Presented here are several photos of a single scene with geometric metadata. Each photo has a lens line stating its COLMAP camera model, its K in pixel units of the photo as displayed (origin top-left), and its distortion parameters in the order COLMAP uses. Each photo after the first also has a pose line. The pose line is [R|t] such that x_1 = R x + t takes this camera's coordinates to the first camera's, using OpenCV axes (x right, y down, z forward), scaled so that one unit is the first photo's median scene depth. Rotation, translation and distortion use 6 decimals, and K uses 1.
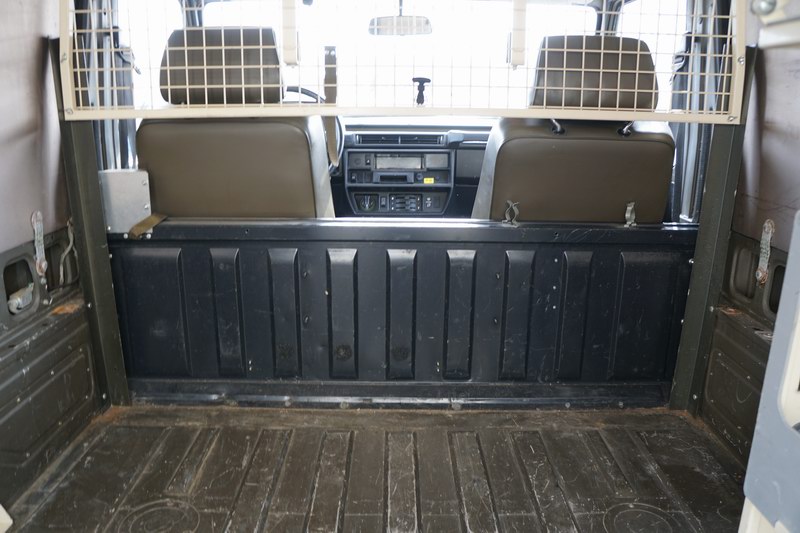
lens RADIAL K [[641.5, 0, 395.4], [0, 641.5, 268.5], [0, 0, 1]] dist [-0.164926, 0.106121]
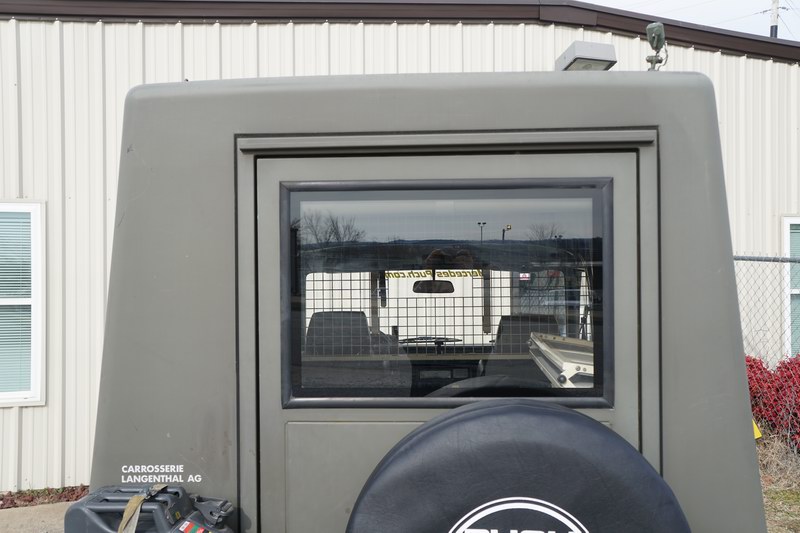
lens RADIAL K [[888.5, 0, 395.9], [0, 888.5, 263.9], [0, 0, 1]] dist [0.026616, 0.000000]
pose [[0.997762, -0.020269, -0.063726, 0.080358], [0.003293, 0.966696, -0.255906, 0.172196], [0.066791, 0.255123, 0.964599, -1.653976]]
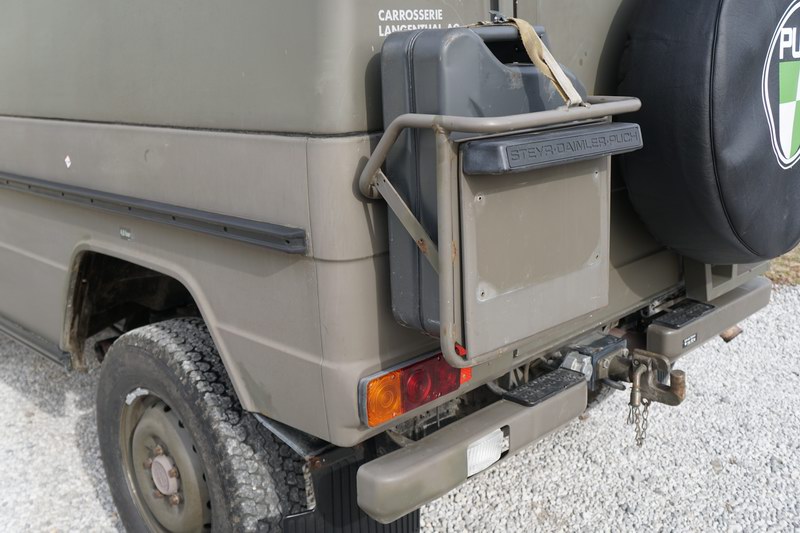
lens RADIAL K [[816.0, 0, 399.1], [0, 816.0, 264.8], [0, 0, 1]] dist [0.015377, 0.000000]
pose [[0.714784, -0.215961, 0.665165, -1.092600], [0.230920, 0.970663, 0.067003, 0.327786], [-0.660121, 0.105707, 0.743684, -0.826313]]
